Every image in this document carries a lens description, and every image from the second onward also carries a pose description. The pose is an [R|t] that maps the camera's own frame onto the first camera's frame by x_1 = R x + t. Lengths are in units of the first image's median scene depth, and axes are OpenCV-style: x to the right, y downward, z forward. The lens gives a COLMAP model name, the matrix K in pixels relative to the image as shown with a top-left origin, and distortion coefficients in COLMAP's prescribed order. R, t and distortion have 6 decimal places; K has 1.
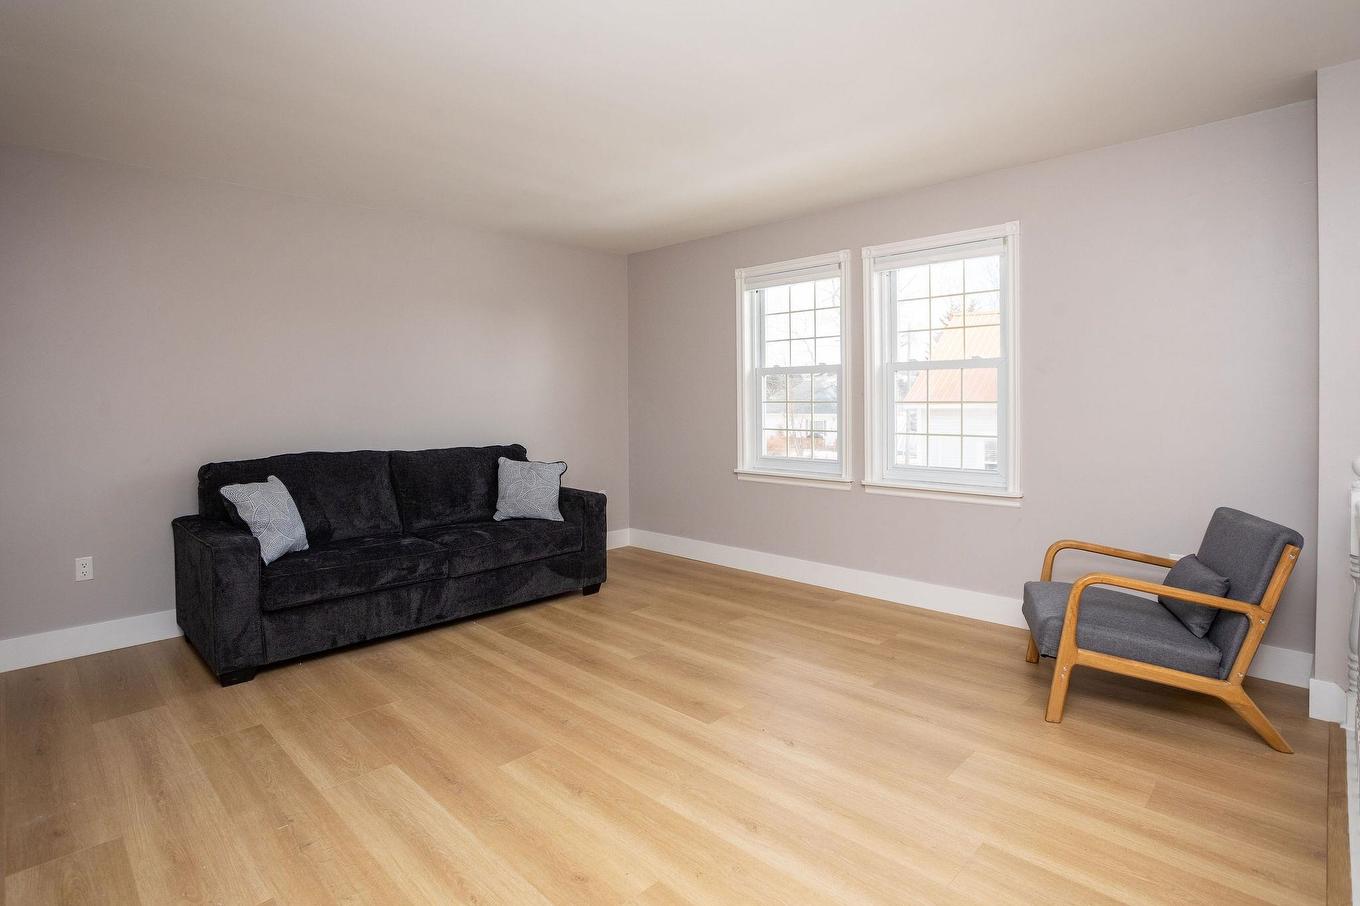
lens RADIAL K [[681.2, 0, 679.4], [0, 681.2, 404.4], [0, 0, 1]] dist [-0.029883, 0.000036]
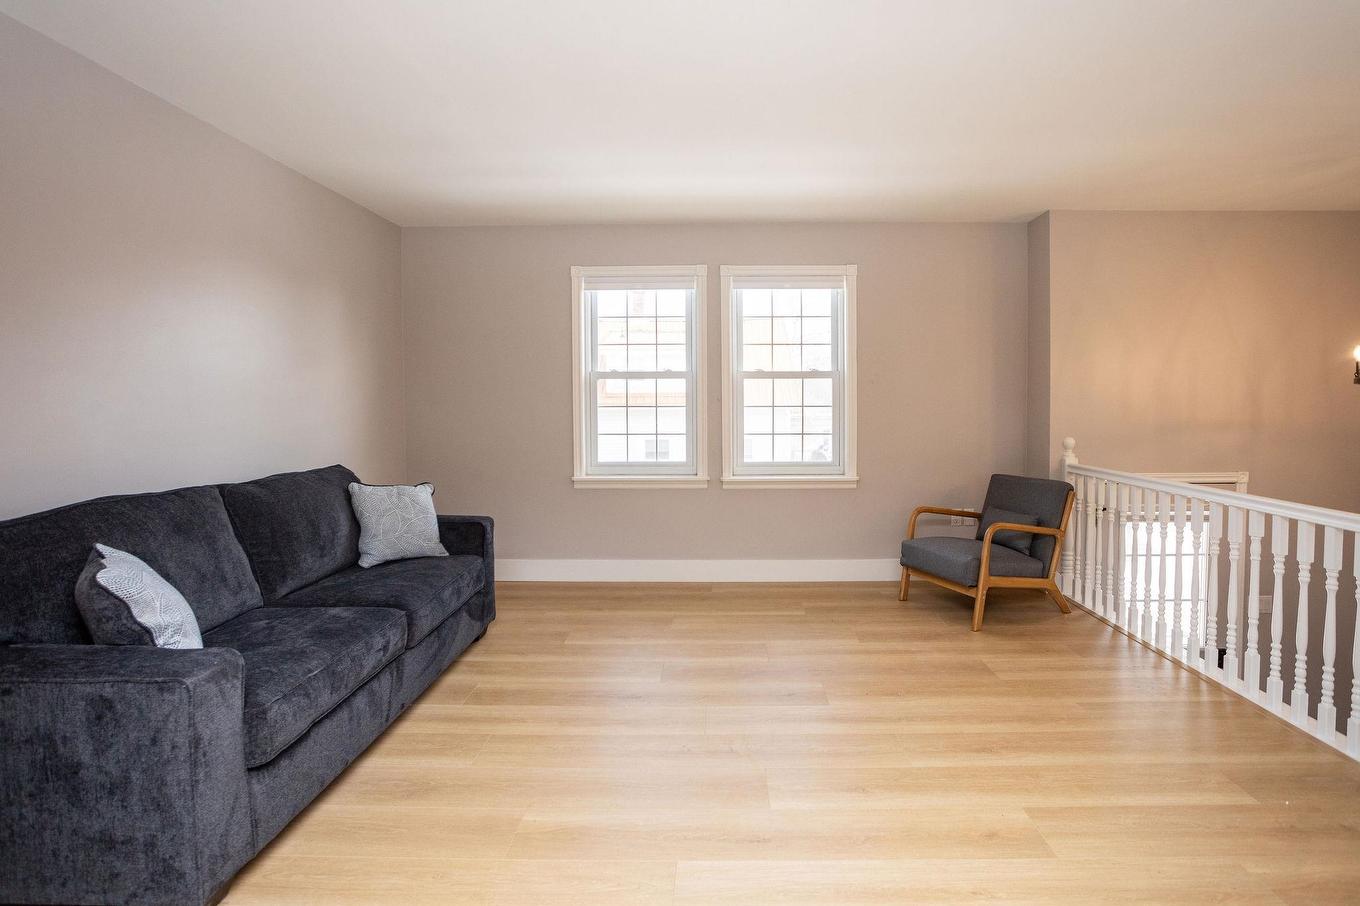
lens RADIAL K [[680.0, 0, 672.9], [0, 680.0, 424.7], [0, 0, 1]] dist [-0.053373, 0.020483]
pose [[0.734030, -0.019957, 0.678824, -0.582124], [0.004920, 0.999698, 0.024071, -0.000862], [-0.679099, -0.014330, 0.733907, 0.268076]]
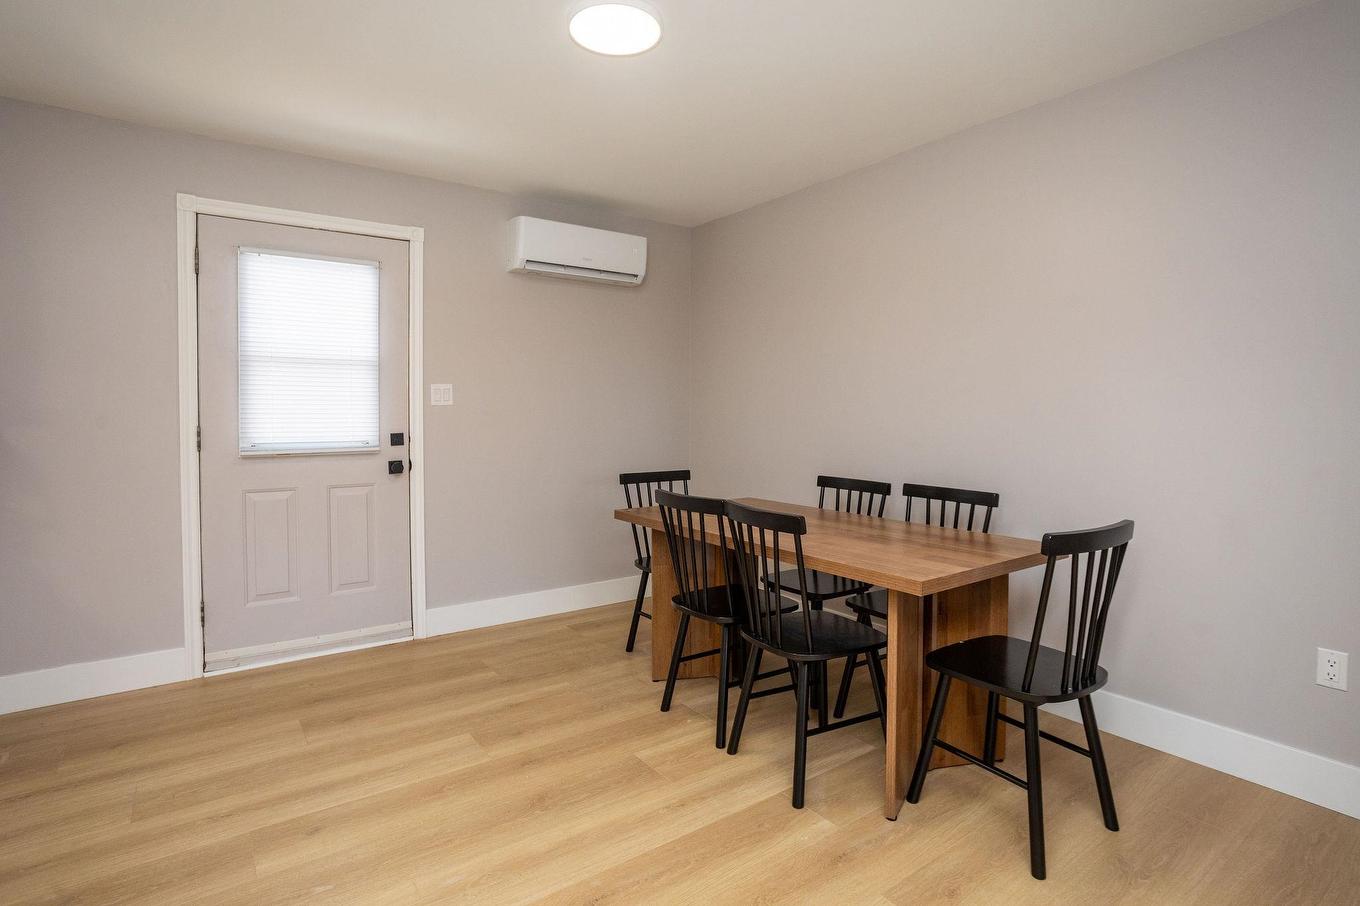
lens RADIAL K [[680.0, 0, 672.9], [0, 680.0, 424.7], [0, 0, 1]] dist [-0.053373, 0.020483]
pose [[-0.160902, 0.029287, -0.986536, -0.329911], [-0.009289, 0.999470, 0.031186, 0.014284], [0.986927, 0.014182, -0.160544, 0.778834]]
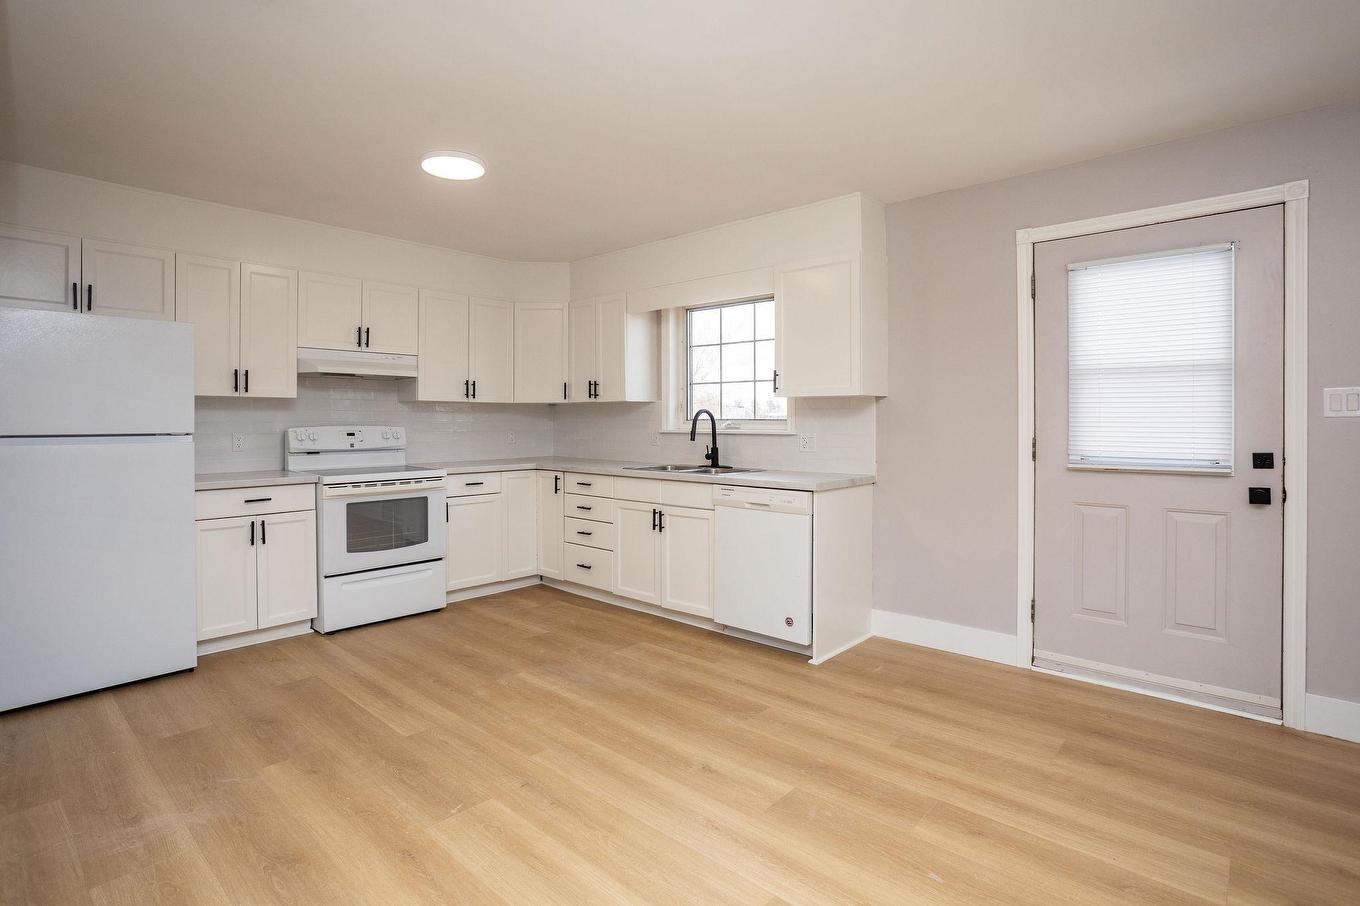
lens RADIAL K [[674.4, 0, 685.2], [0, 674.4, 423.6], [0, 0, 1]] dist [-0.051346, 0.023433]
pose [[-0.998435, 0.007069, -0.055476, -0.668922], [0.006440, 0.999913, 0.011511, 0.015231], [0.055552, 0.011136, -0.998394, 1.048467]]
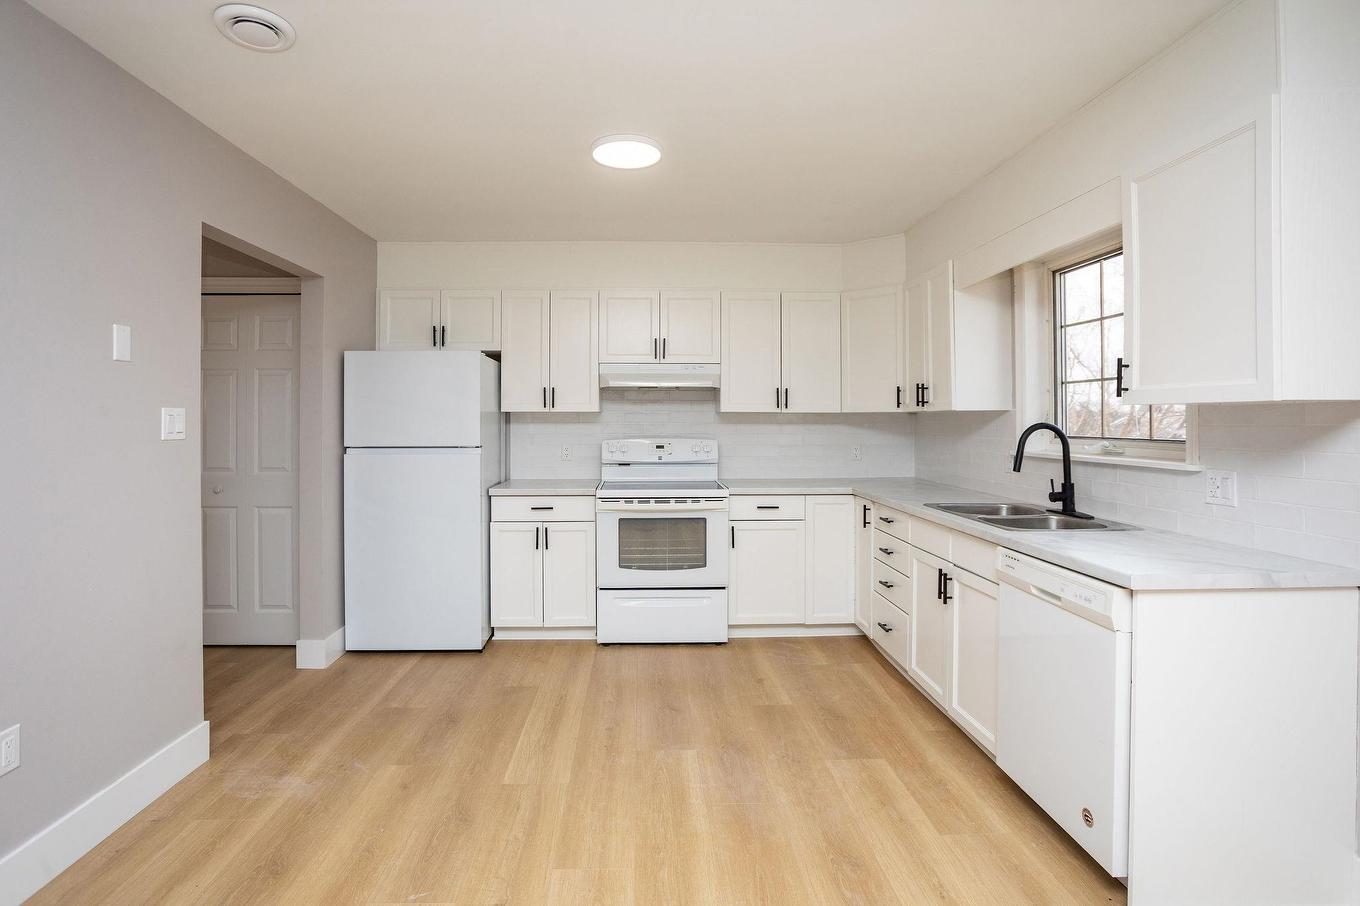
lens RADIAL K [[687.0, 0, 669.8], [0, 687.0, 423.2], [0, 0, 1]] dist [-0.072430, 0.036609]
pose [[-0.734761, 0.002739, 0.678320, -1.194895], [0.008182, 0.999955, 0.004826, -0.016969], [-0.678276, 0.009096, -0.734751, 0.471140]]
